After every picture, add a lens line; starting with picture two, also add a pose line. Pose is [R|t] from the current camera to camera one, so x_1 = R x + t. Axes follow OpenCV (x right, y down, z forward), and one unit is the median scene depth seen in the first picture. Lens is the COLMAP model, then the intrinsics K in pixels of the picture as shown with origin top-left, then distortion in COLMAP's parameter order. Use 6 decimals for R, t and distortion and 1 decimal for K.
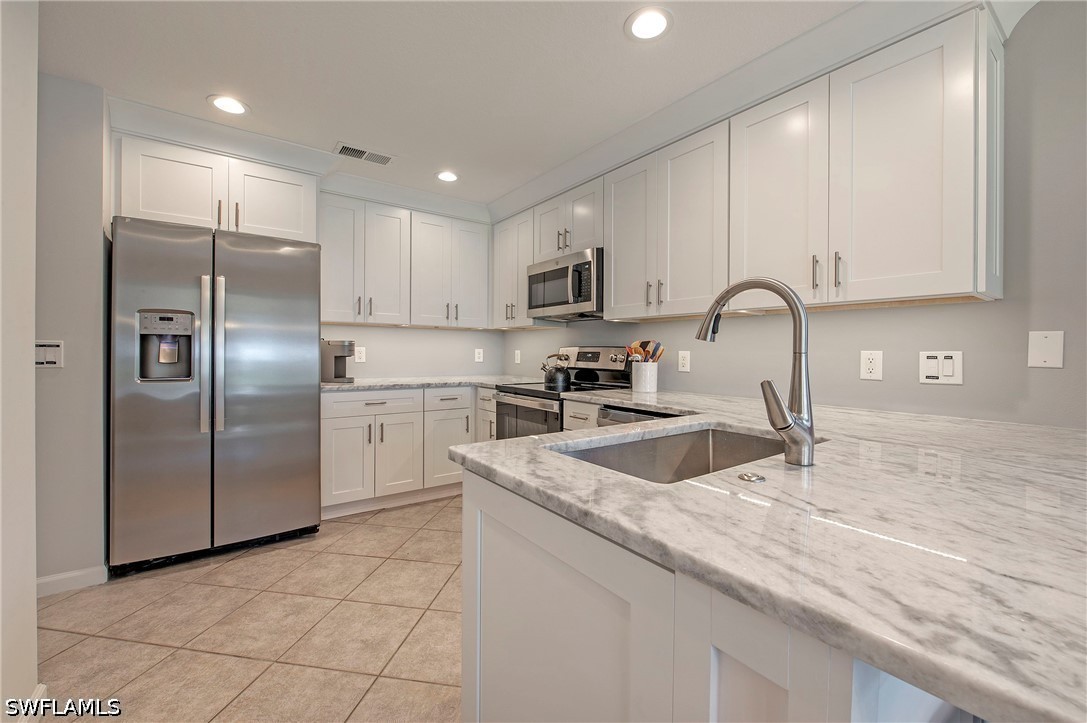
lens RADIAL K [[434.5, 0, 540.0], [0, 434.5, 358.3], [0, 0, 1]] dist [-0.011000, 0.000833]
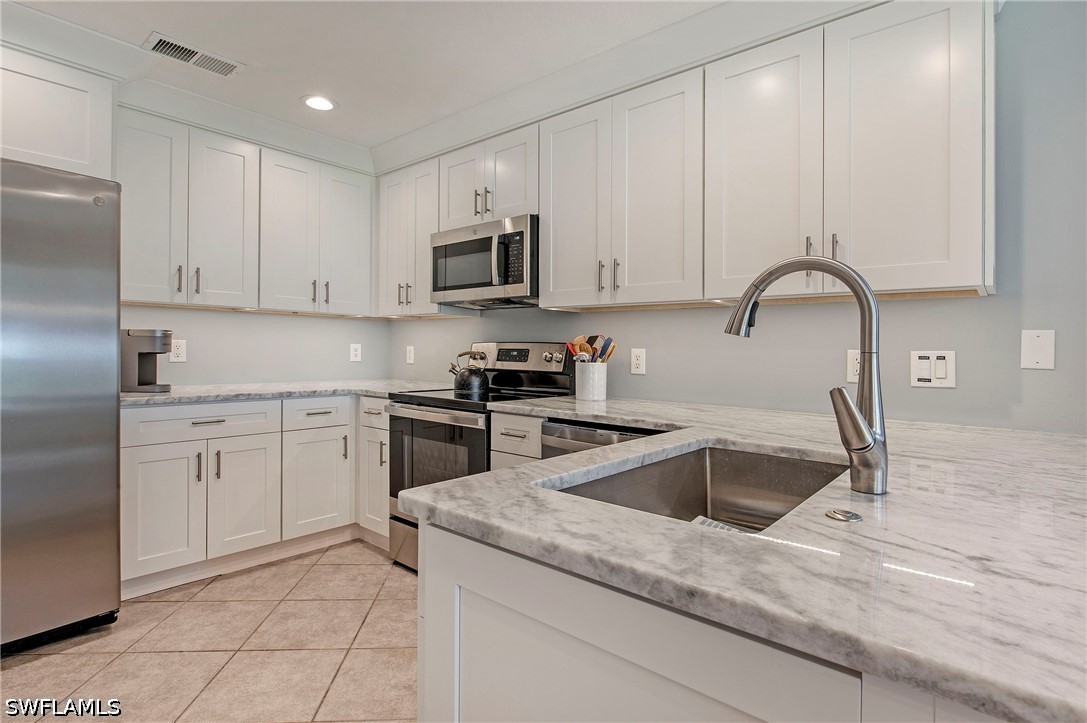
lens RADIAL K [[540.7, 0, 539.5], [0, 540.7, 354.6], [0, 0, 1]] dist [-0.012352, 0.001638]
pose [[0.973025, 0.004247, 0.230659, -0.080390], [-0.003374, 0.999986, -0.004175, -0.000757], [-0.230673, 0.003284, 0.973026, 0.064041]]
